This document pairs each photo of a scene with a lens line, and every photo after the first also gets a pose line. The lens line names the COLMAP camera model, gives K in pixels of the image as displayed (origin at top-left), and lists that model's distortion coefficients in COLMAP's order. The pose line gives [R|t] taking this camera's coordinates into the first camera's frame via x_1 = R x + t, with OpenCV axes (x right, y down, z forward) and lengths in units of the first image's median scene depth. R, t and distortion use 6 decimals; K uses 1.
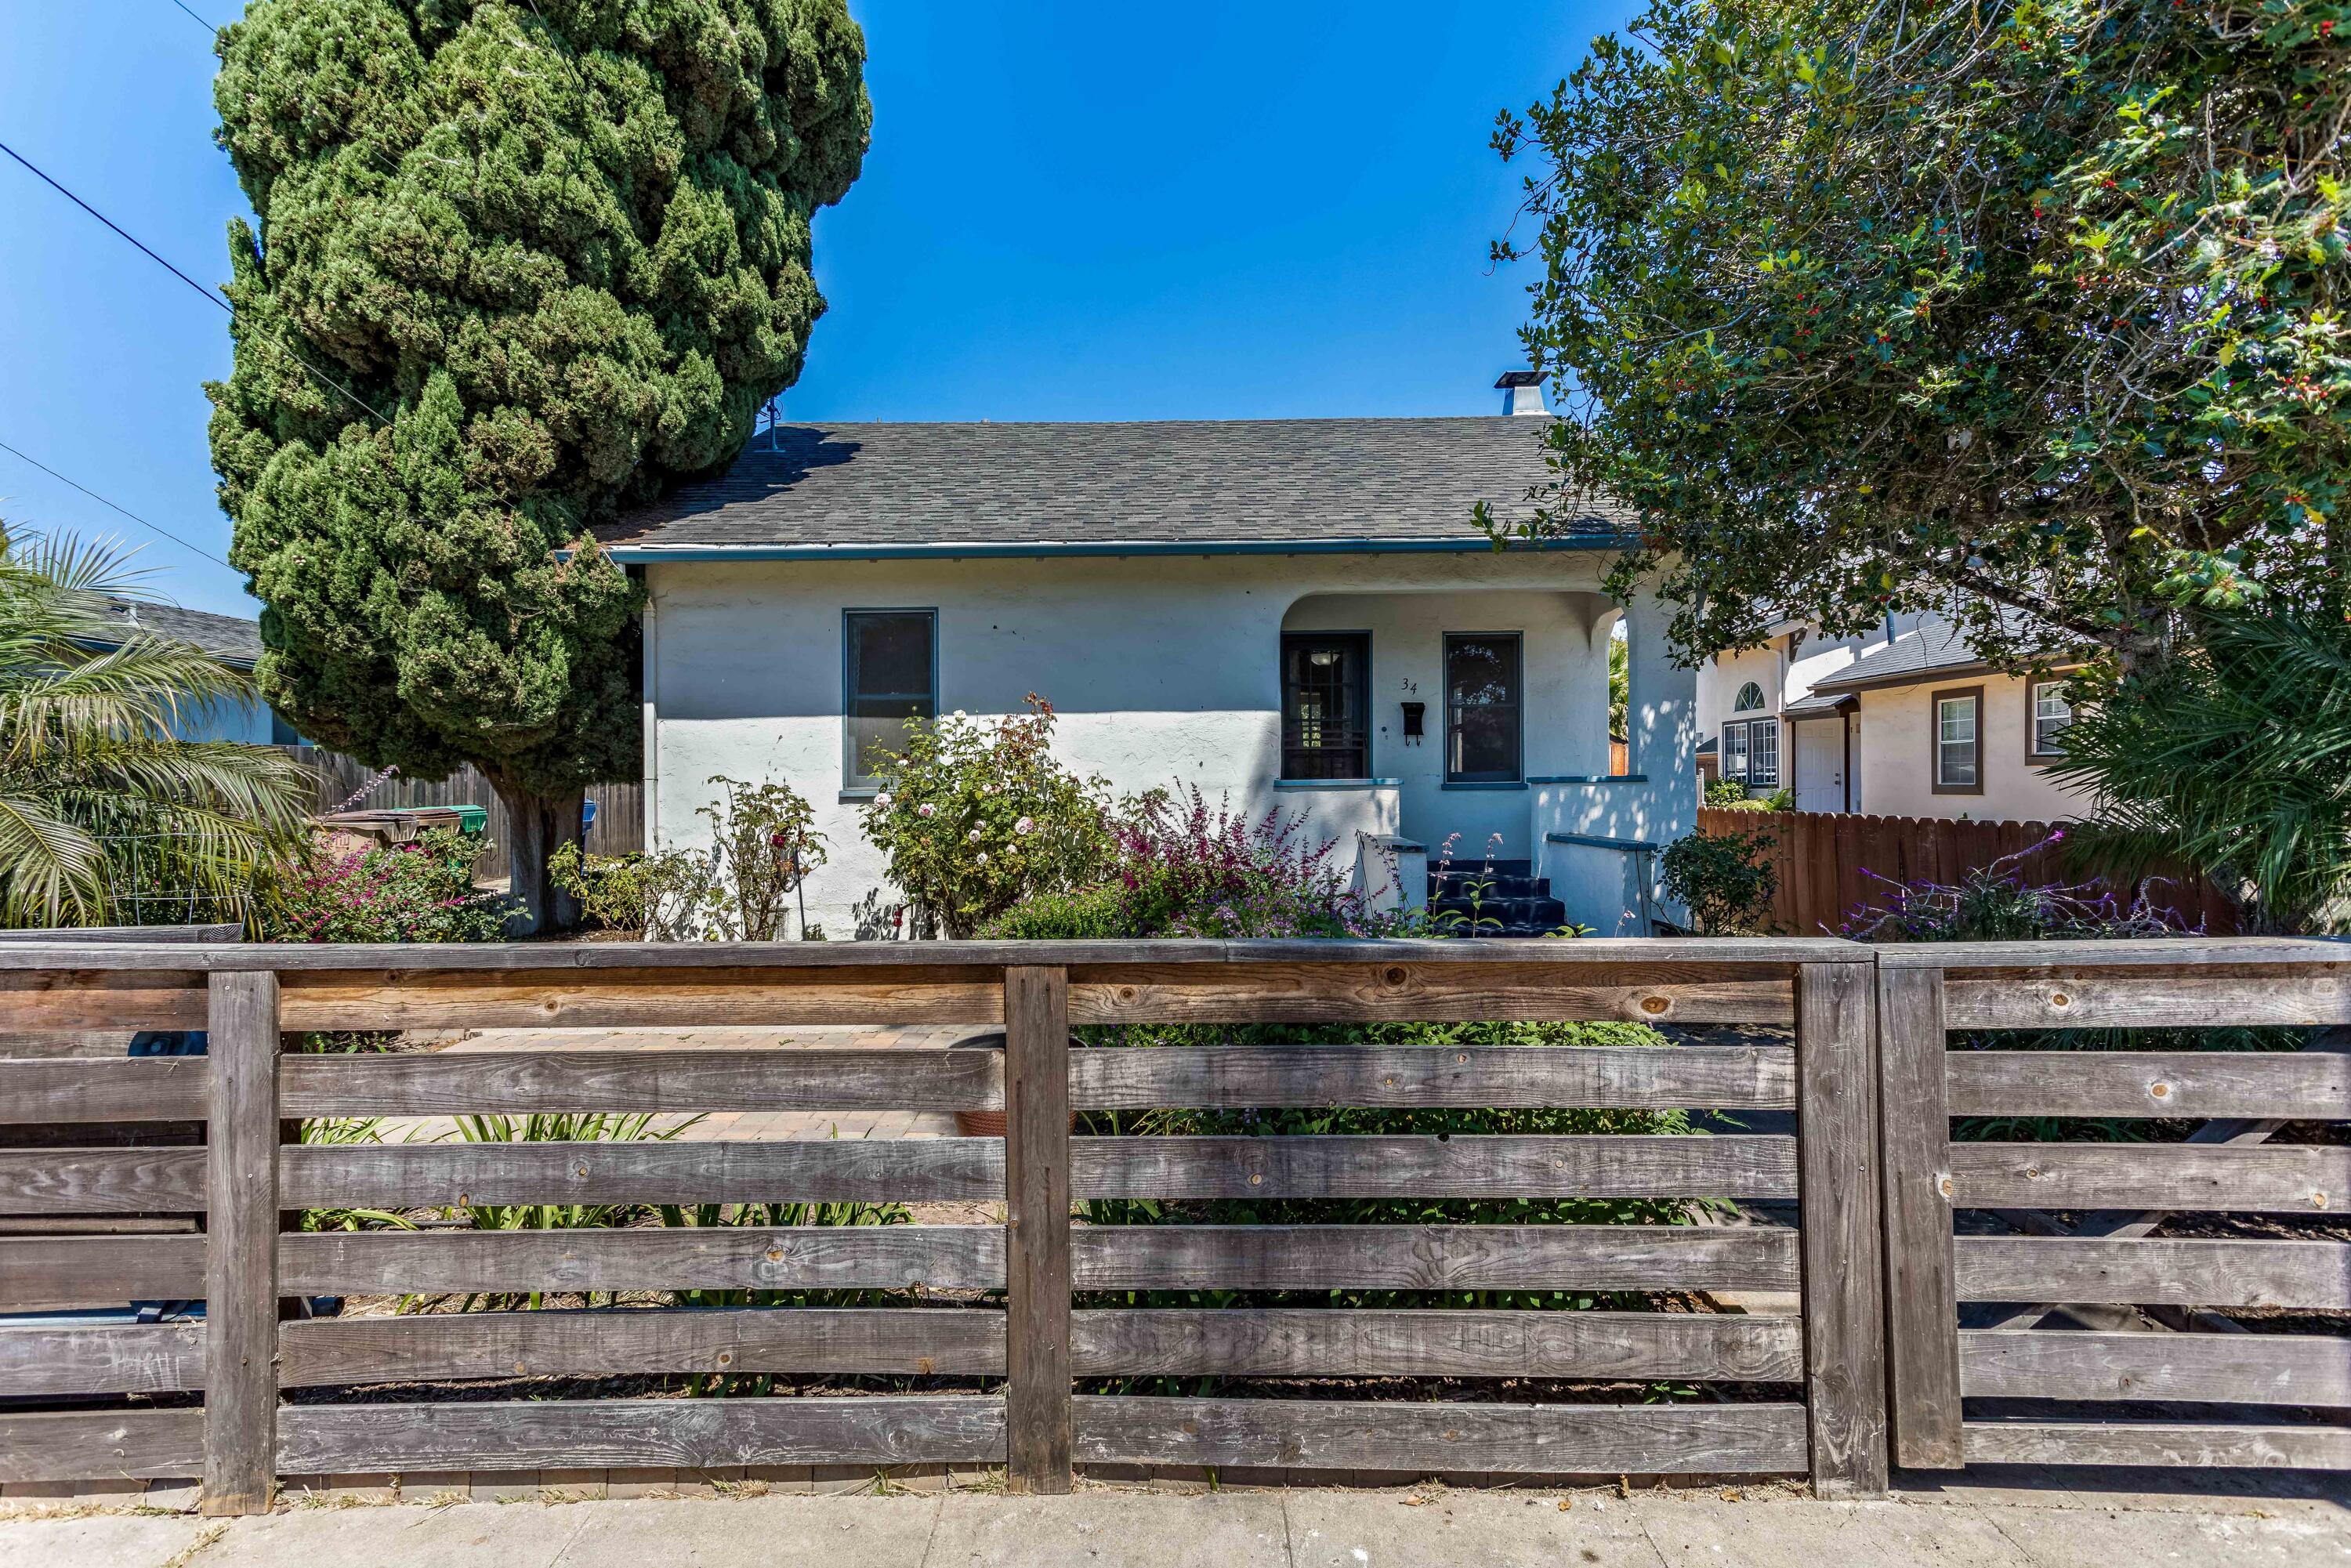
lens RADIAL K [[1097.9, 0, 1167.5], [0, 1097.9, 766.5], [0, 0, 1]] dist [0.024968, 0.000713]
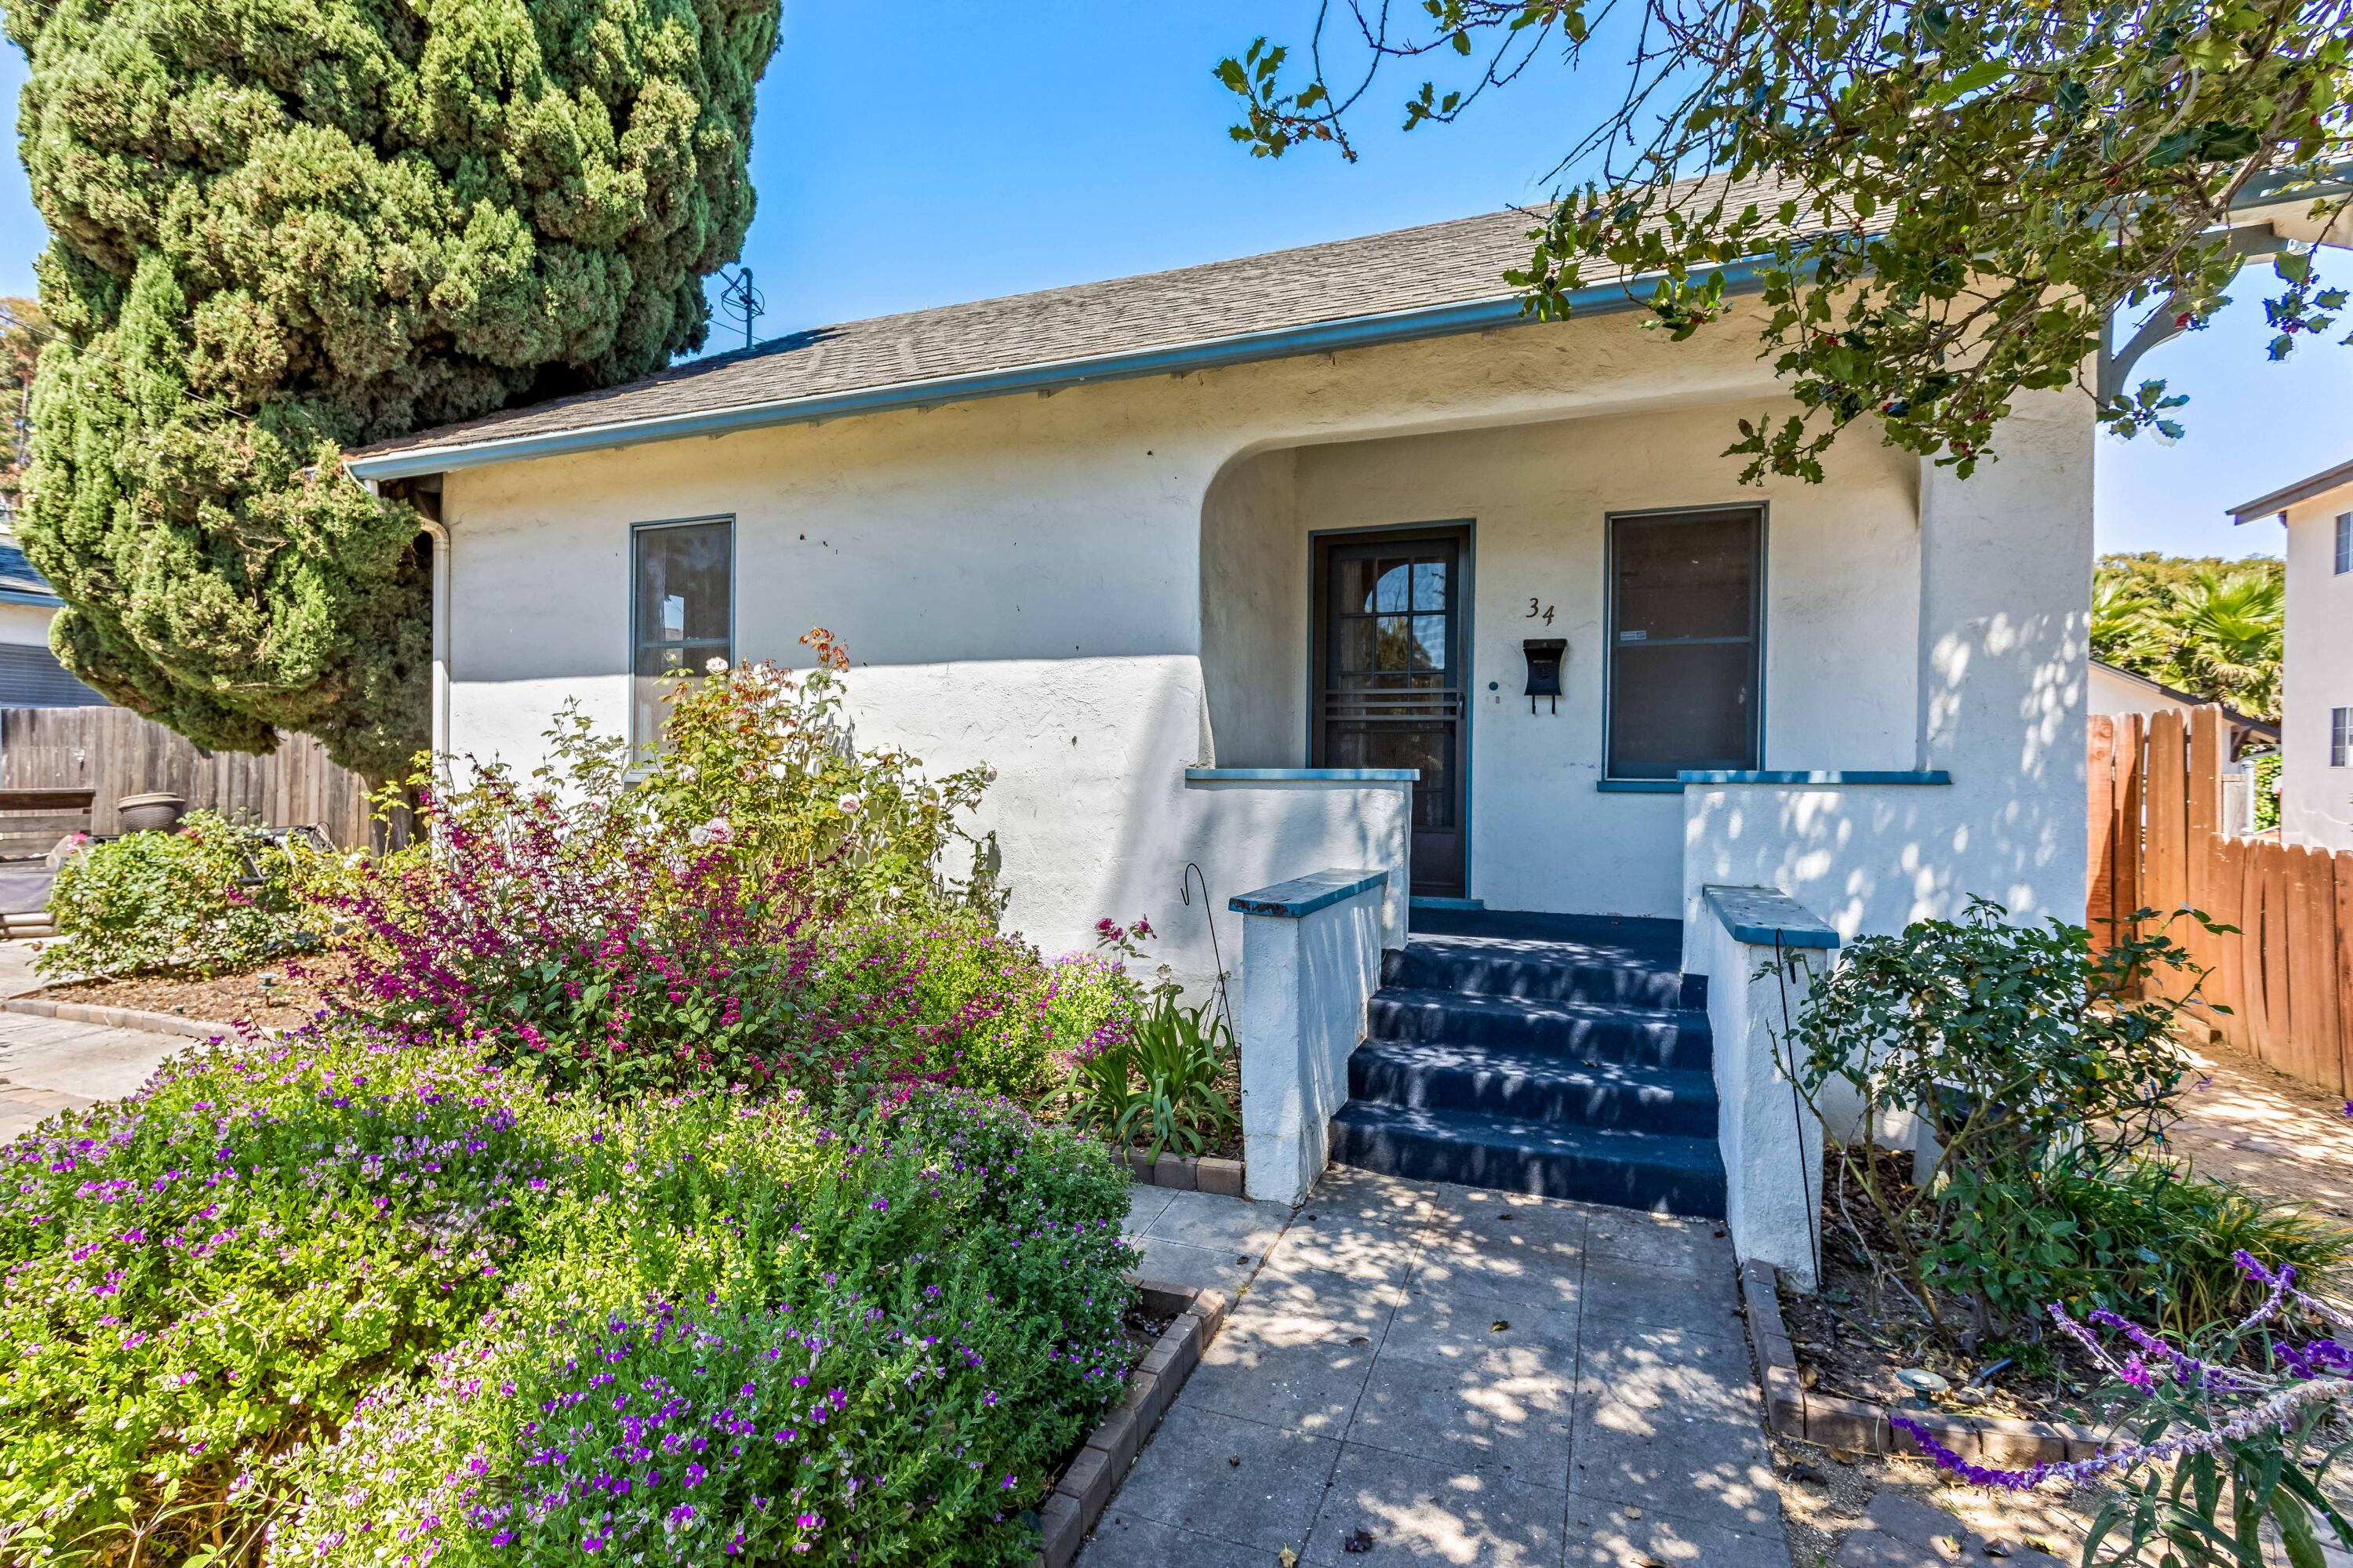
lens RADIAL K [[1135.3, 0, 1111.0], [0, 1135.3, 736.5], [0, 0, 1]] dist [0.026798, 0.000191]
pose [[0.916212, 0.010731, -0.400551, 0.329521], [-0.010658, 0.999940, 0.002410, -0.009069], [0.400553, 0.002061, 0.916271, 0.481546]]
